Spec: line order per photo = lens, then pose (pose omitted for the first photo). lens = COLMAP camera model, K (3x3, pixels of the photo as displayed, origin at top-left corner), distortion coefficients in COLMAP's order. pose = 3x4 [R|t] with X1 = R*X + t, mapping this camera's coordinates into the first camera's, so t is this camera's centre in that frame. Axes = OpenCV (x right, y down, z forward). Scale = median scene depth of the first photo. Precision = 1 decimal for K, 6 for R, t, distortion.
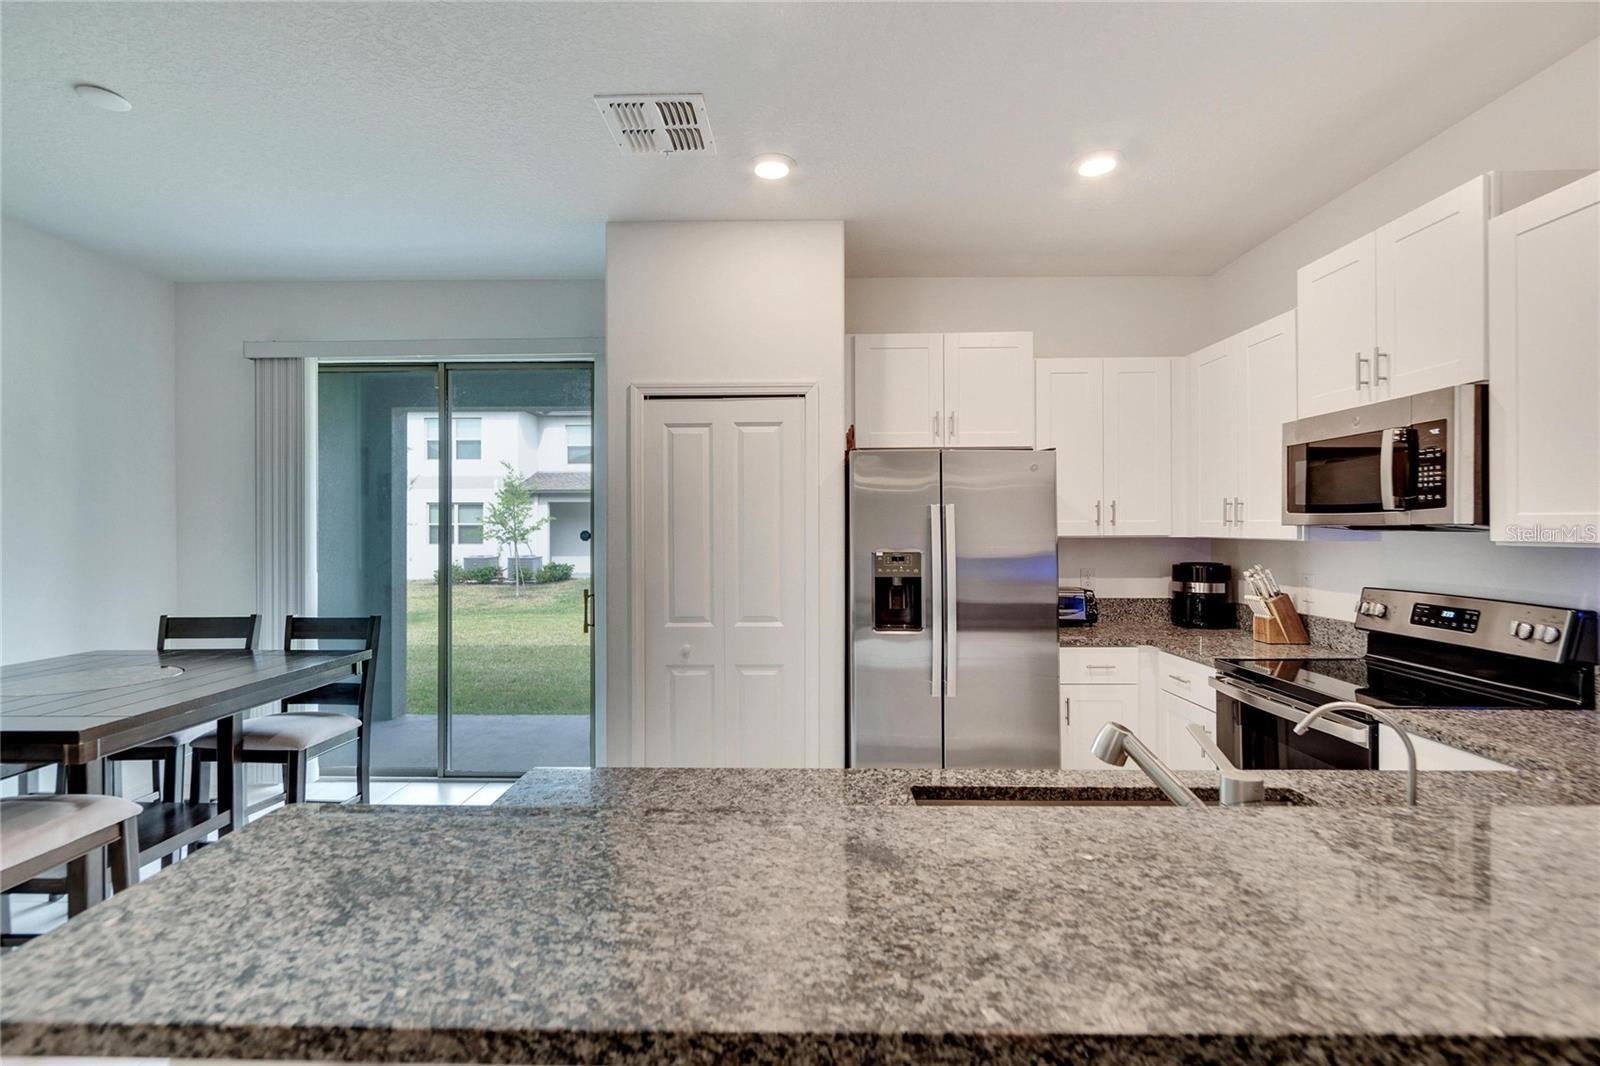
lens RADIAL K [[715.2, 0, 788.2], [0, 715.2, 528.5], [0, 0, 1]] dist [0.000591, 0.000665]
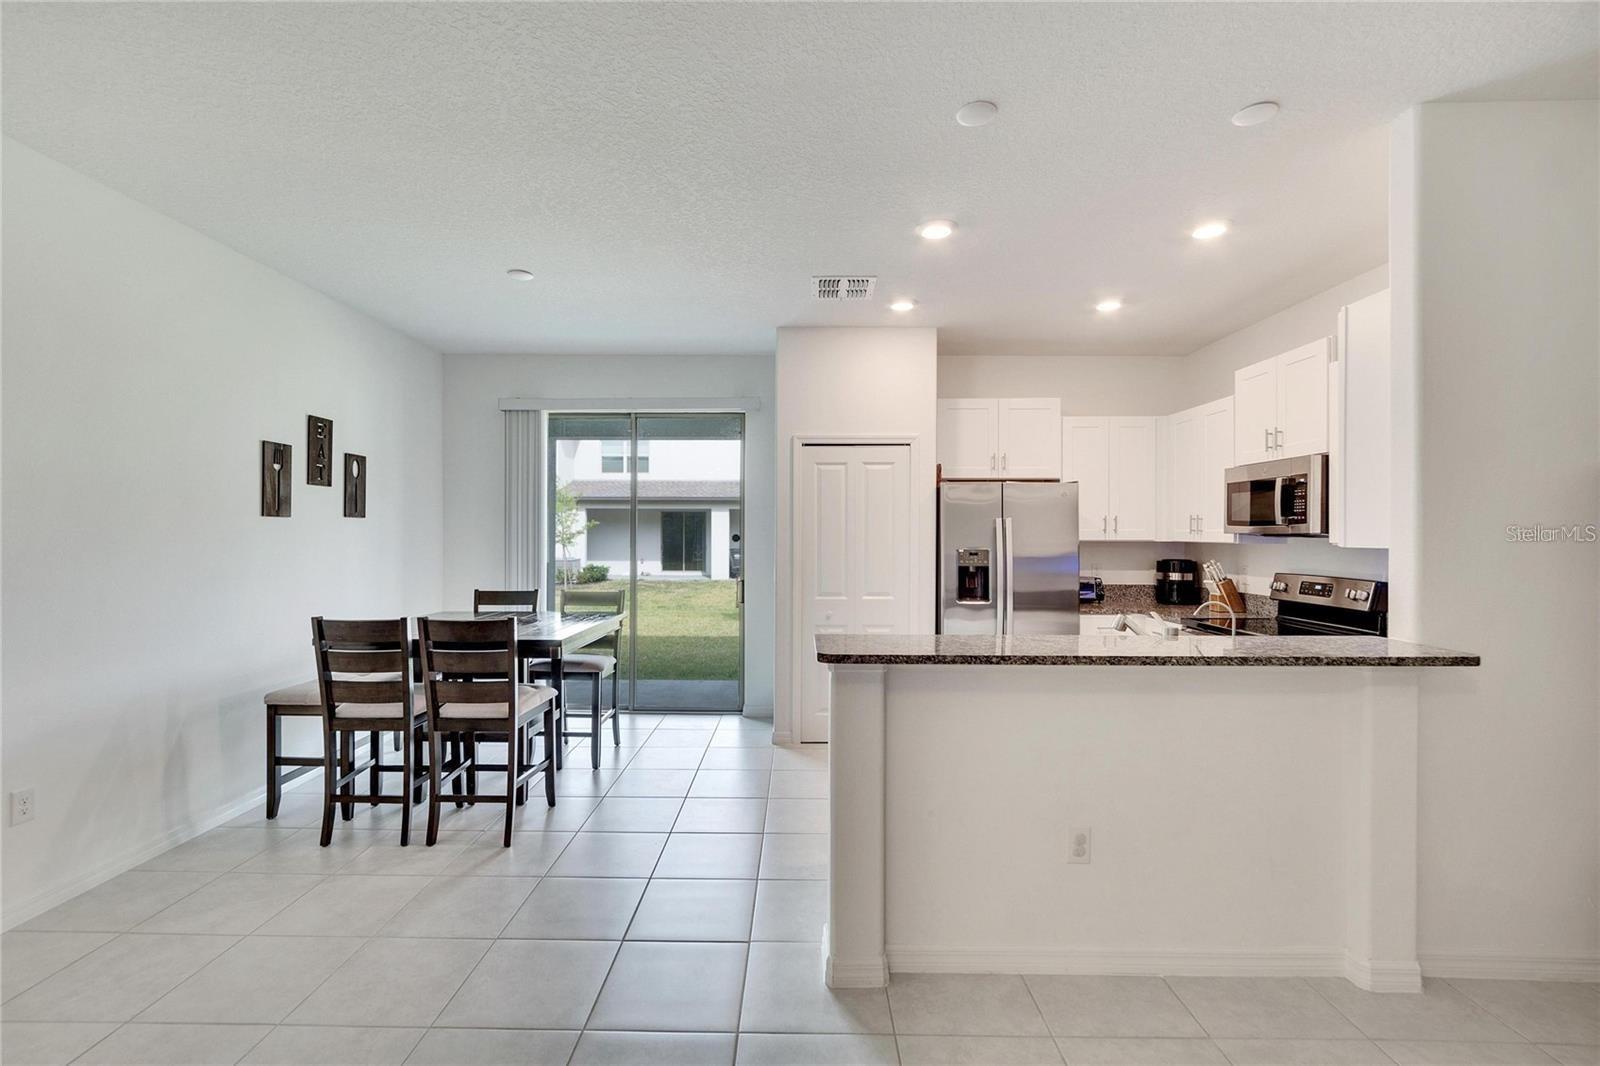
lens RADIAL K [[705.9, 0, 789.1], [0, 705.9, 533.5], [0, 0, 1]] dist [-0.000283, -0.000635]
pose [[0.999977, 0.006672, 0.001085, -0.236156], [-0.006670, 0.999976, -0.001634, 0.004227], [-0.001096, 0.001626, 0.999998, -0.485595]]
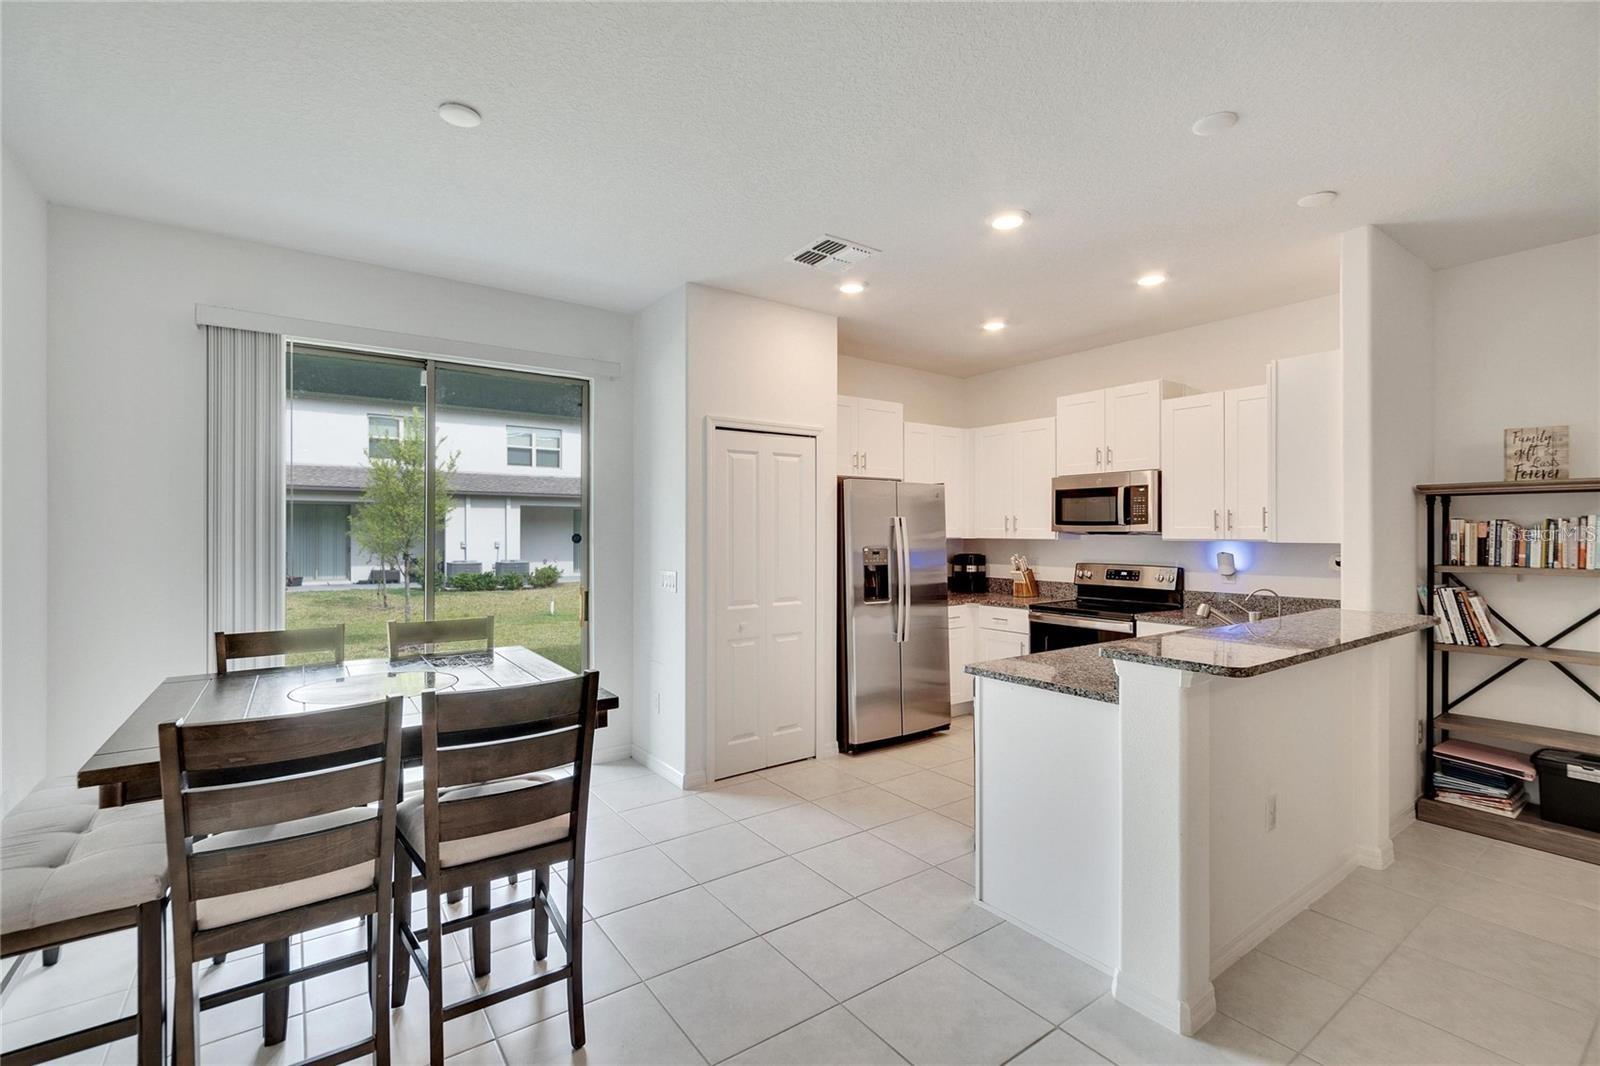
lens RADIAL K [[705.9, 0, 789.1], [0, 705.9, 533.5], [0, 0, 1]] dist [-0.000283, -0.000635]
pose [[0.804297, 0.002893, 0.594221, -0.861571], [-0.002749, 0.999996, -0.001147, 0.004256], [-0.594222, -0.000711, 0.804301, -0.077447]]
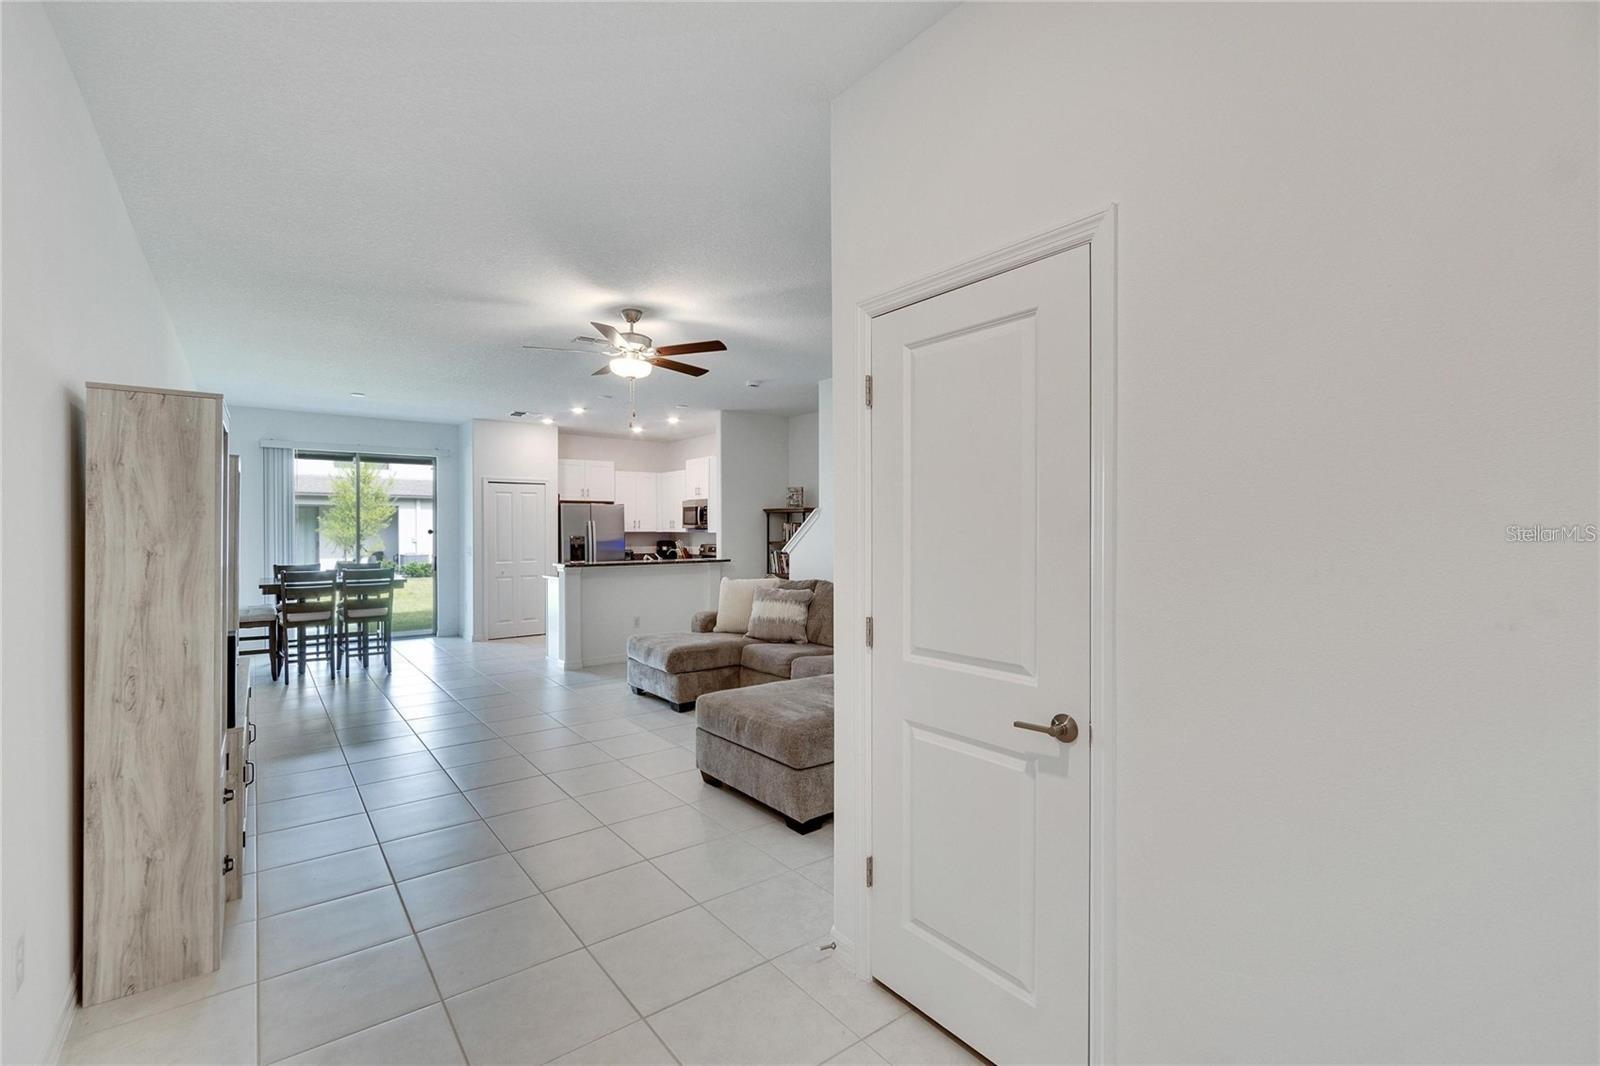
lens RADIAL K [[705.9, 0, 789.1], [0, 705.9, 533.5], [0, 0, 1]] dist [-0.000283, -0.000635]
pose [[0.784406, -0.001443, 0.620246, -1.028059], [-0.000577, 0.999995, 0.003057, 0.010587], [-0.620248, -0.002756, 0.784401, -1.983097]]
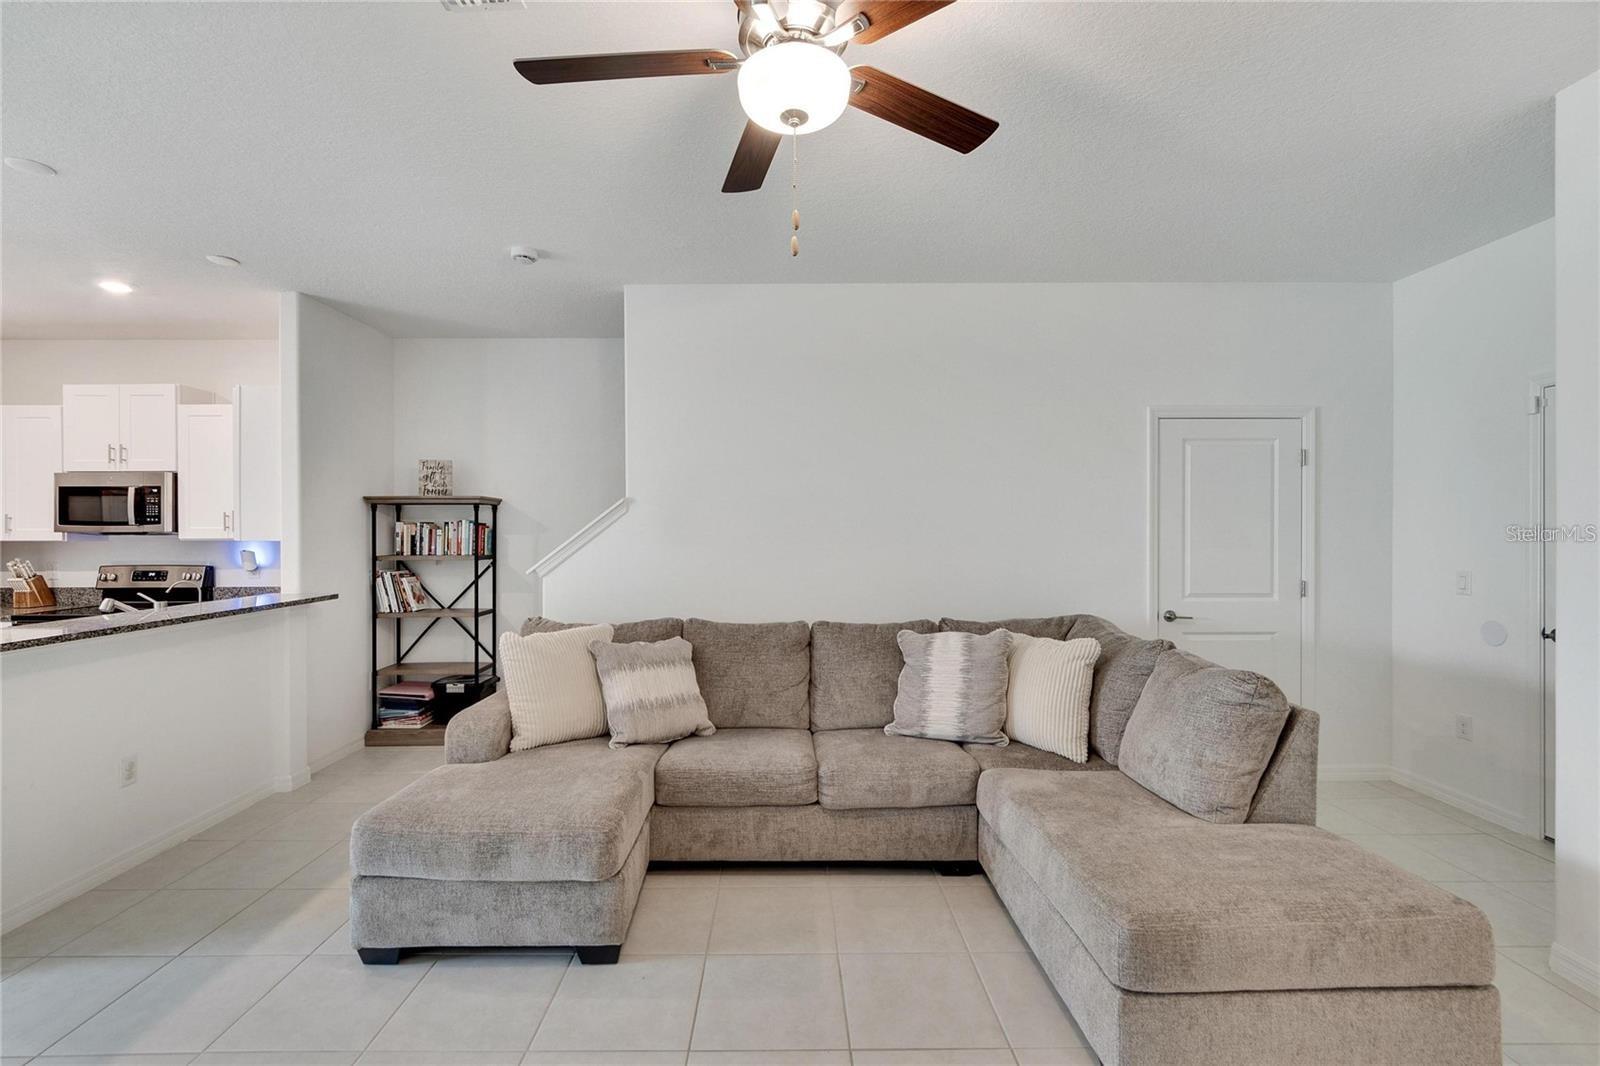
lens RADIAL K [[705.9, 0, 789.1], [0, 705.9, 533.5], [0, 0, 1]] dist [-0.000283, -0.000635]
pose [[-0.022934, -0.002119, 0.999735, -0.910614], [0.005847, 0.999980, 0.002254, 0.004327], [-0.999720, 0.005897, -0.022921, -0.630501]]
